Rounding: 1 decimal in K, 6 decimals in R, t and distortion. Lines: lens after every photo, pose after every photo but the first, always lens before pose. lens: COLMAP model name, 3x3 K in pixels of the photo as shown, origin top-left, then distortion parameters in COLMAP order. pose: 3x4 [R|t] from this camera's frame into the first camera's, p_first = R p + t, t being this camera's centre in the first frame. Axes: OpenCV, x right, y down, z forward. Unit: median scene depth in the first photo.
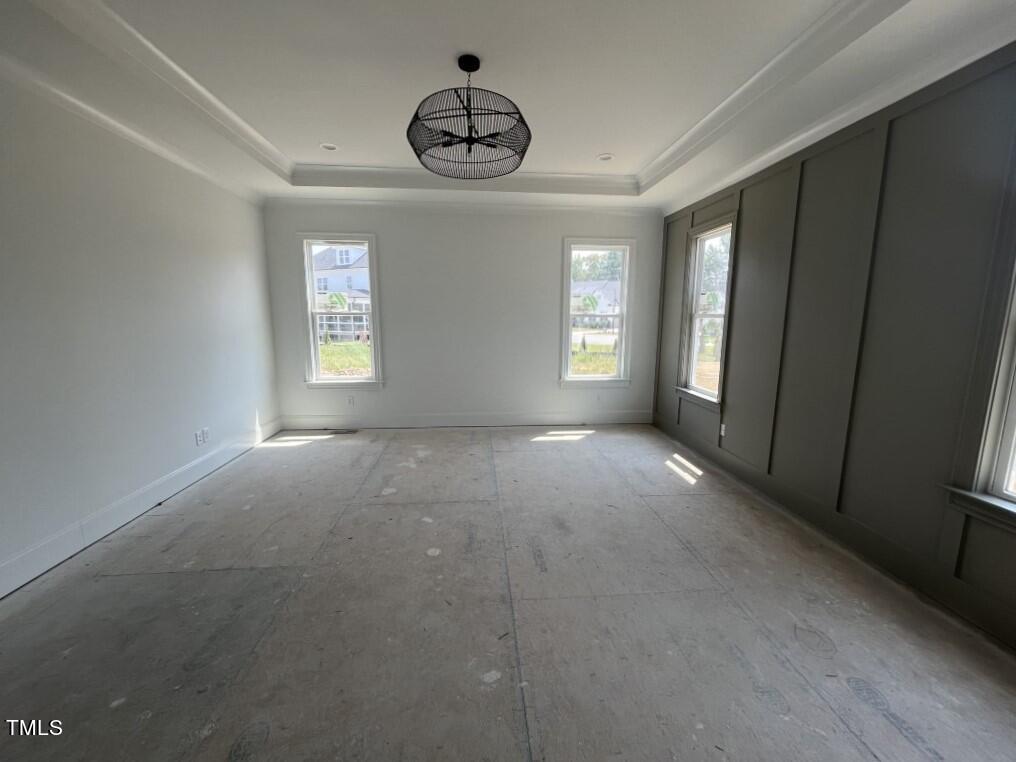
lens RADIAL K [[413.0, 0, 508.0], [0, 413.0, 381.0], [0, 0, 1]] dist [-0.000726, 0.000137]
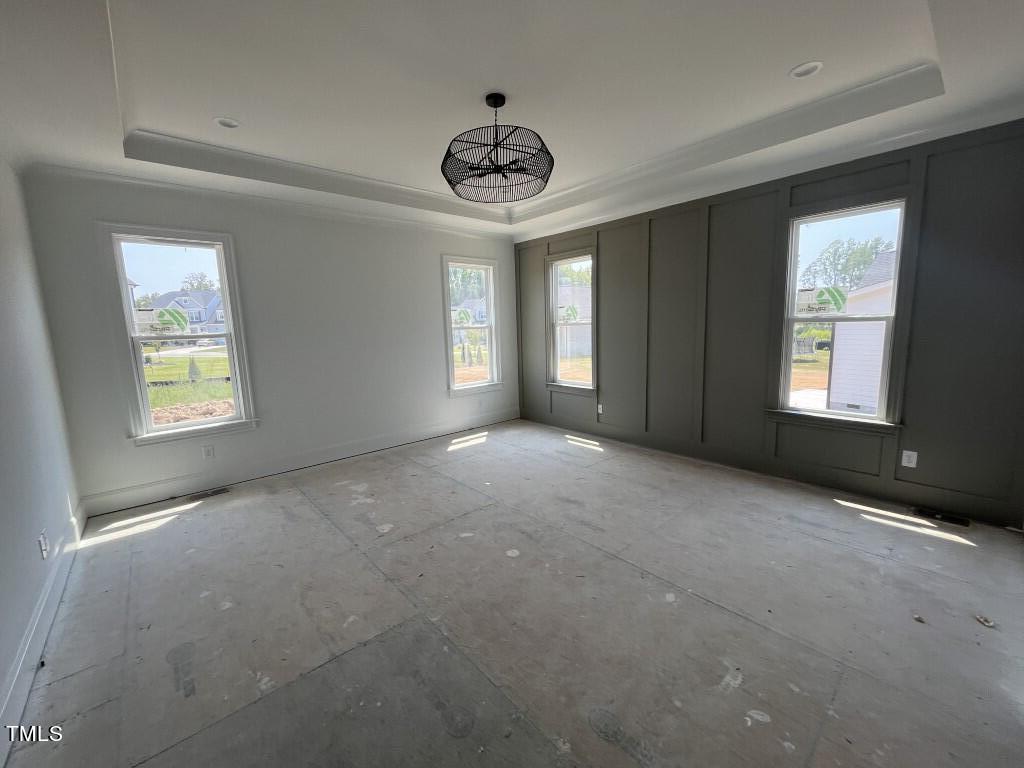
lens RADIAL K [[414.0, 0, 516.1], [0, 414.0, 383.1], [0, 0, 1]] dist [-0.000381, -0.000081]
pose [[0.801918, -0.113880, 0.586480, -0.464298], [0.130142, 0.991389, 0.014556, -0.018119], [-0.583087, 0.064653, 0.809833, 0.071378]]
